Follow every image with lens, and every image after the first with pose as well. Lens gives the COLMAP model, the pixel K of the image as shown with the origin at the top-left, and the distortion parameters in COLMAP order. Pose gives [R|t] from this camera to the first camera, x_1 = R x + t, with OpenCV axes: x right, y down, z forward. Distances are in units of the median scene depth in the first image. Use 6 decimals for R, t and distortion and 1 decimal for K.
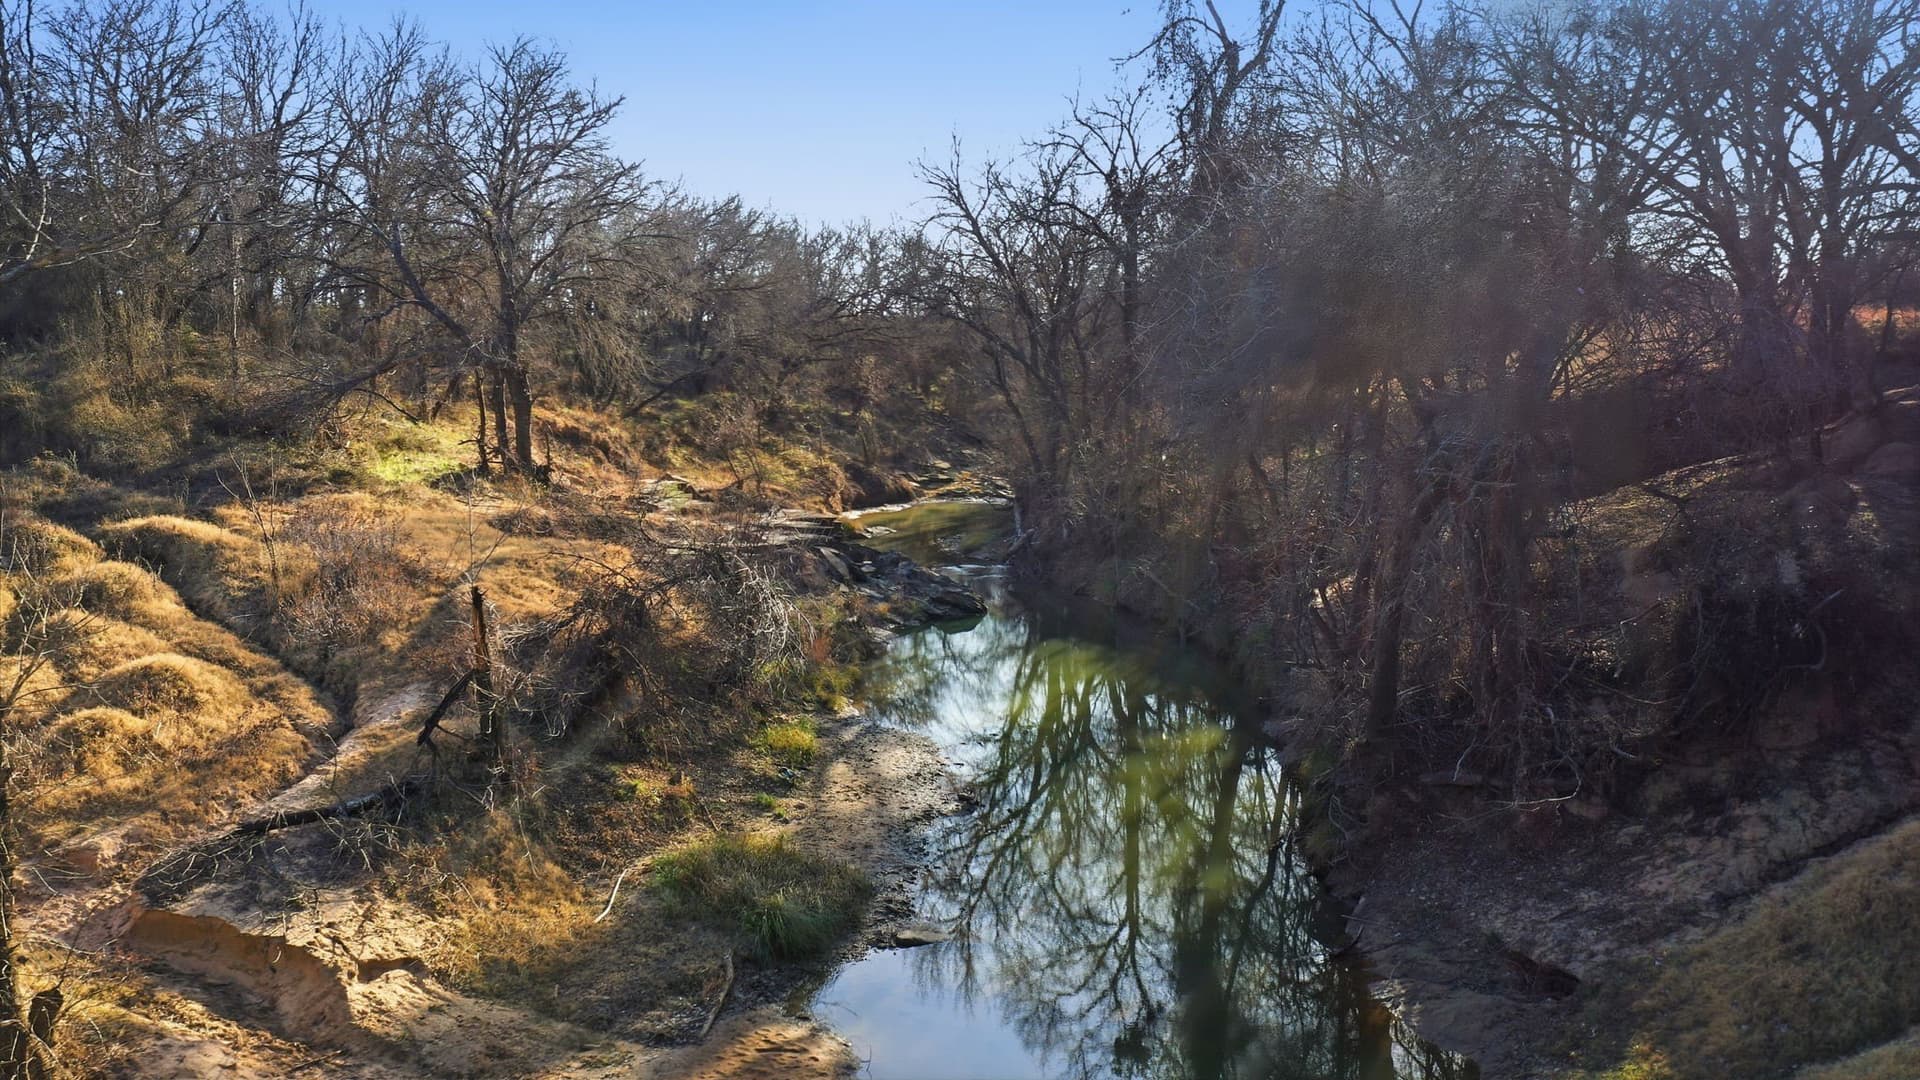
lens RADIAL K [[1479.7, 0, 963.8], [0, 1479.7, 540.2], [0, 0, 1]] dist [-0.021841, 0.016237]
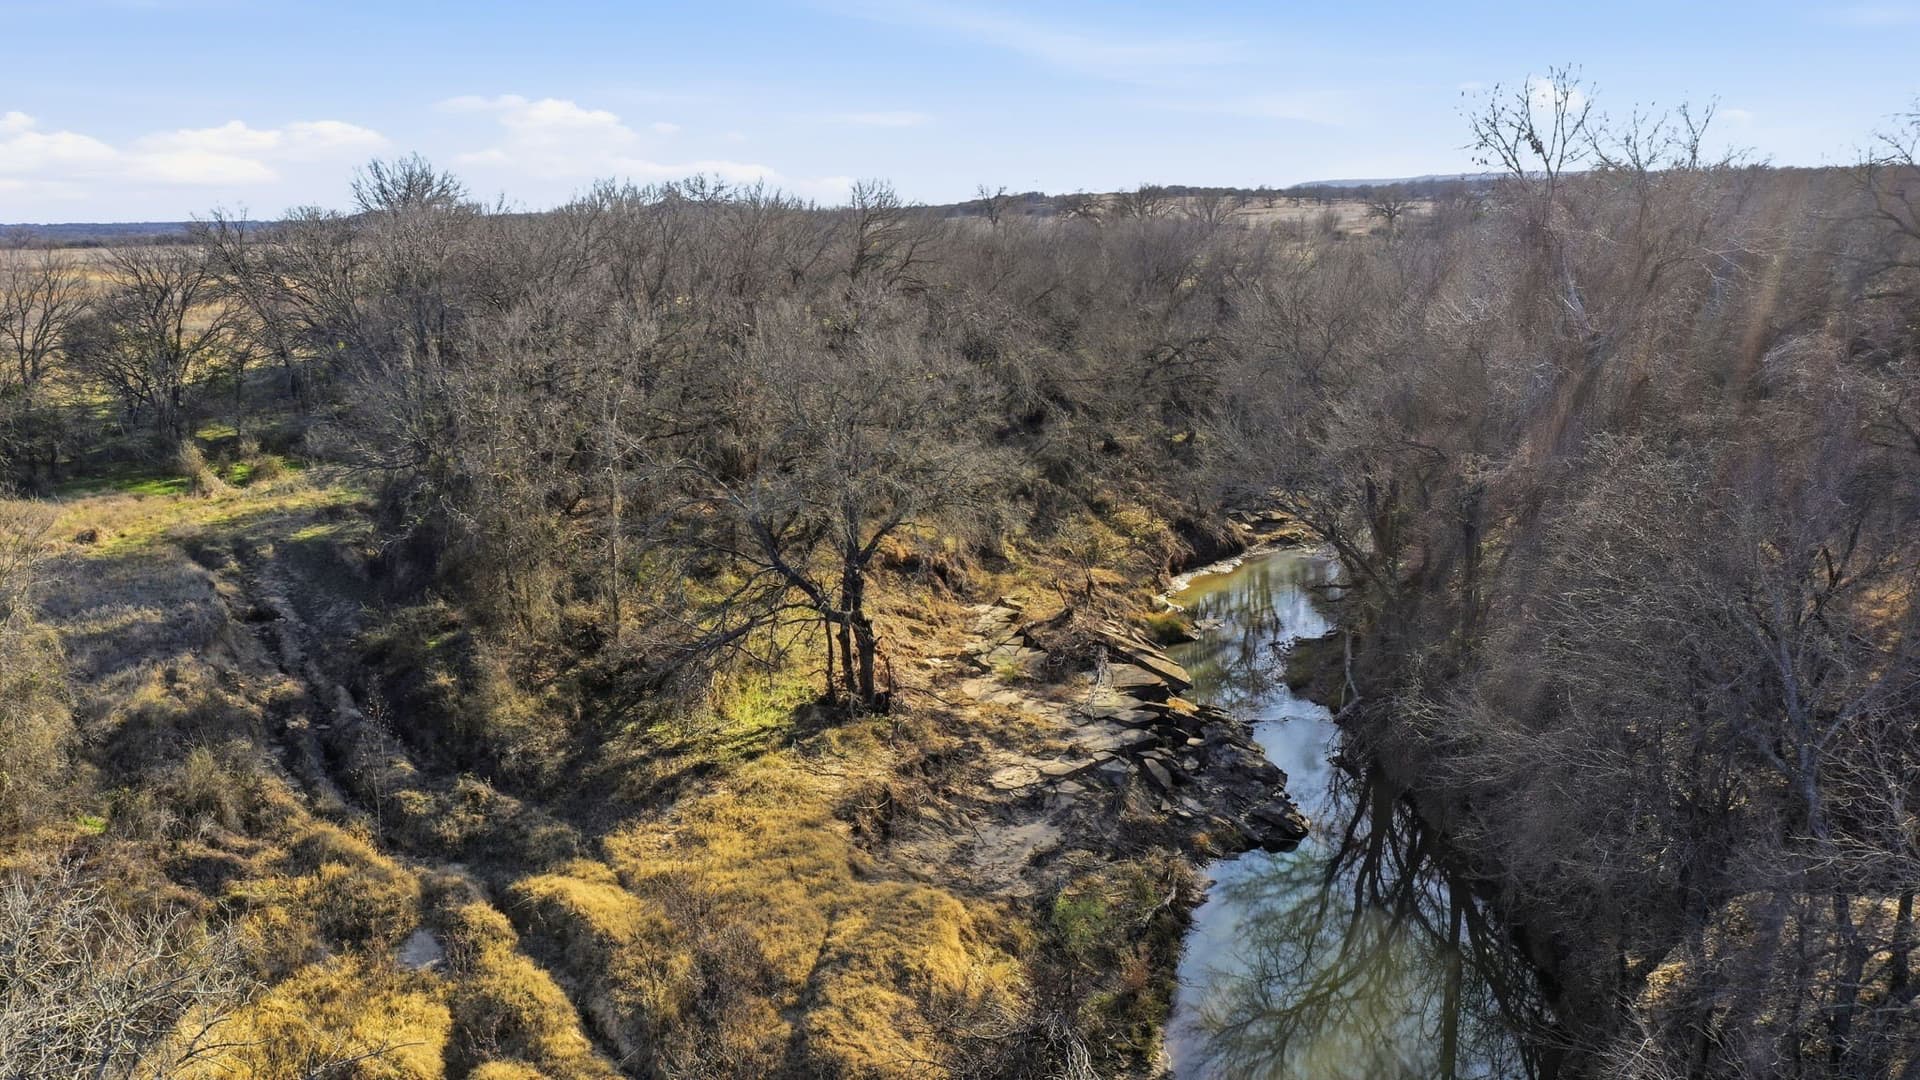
lens RADIAL K [[1479.7, 0, 958.2], [0, 1479.7, 539.5], [0, 0, 1]] dist [-0.021841, 0.016237]
pose [[0.973755, 0.039160, -0.224204, 0.001339], [-0.014667, 0.993836, 0.109886, -0.243219], [0.227125, -0.103714, 0.968327, -0.007862]]
